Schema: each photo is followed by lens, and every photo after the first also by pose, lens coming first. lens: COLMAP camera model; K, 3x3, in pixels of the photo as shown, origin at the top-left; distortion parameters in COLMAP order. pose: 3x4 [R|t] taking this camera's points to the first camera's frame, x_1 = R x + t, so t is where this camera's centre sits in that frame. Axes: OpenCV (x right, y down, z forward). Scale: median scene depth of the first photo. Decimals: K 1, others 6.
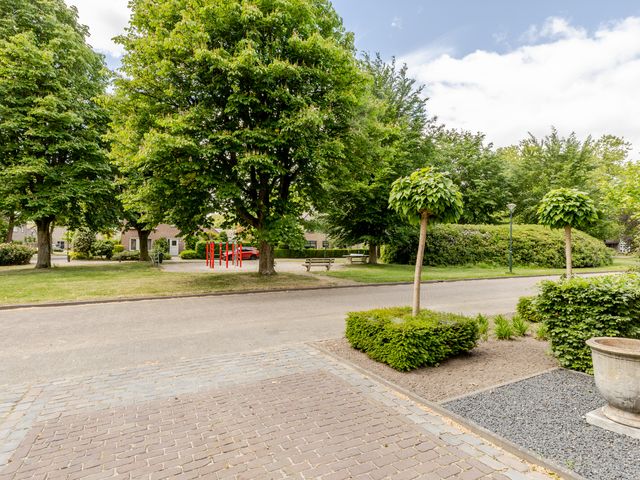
lens RADIAL K [[345.5, 0, 320.2], [0, 345.5, 241.5], [0, 0, 1]] dist [-0.000656, 0.015701]
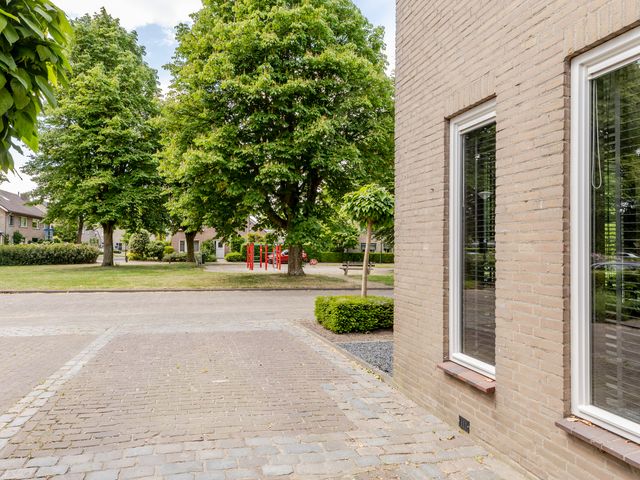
lens RADIAL K [[575.6, 0, 320.0], [0, 575.6, 240.0], [0, 0, 1]] dist [0.085172, -0.002019]
pose [[0.956792, 0.000876, -0.290773, 0.433209], [-0.005063, 0.999894, -0.013647, 0.015007], [0.290730, 0.014530, 0.956695, -0.641532]]
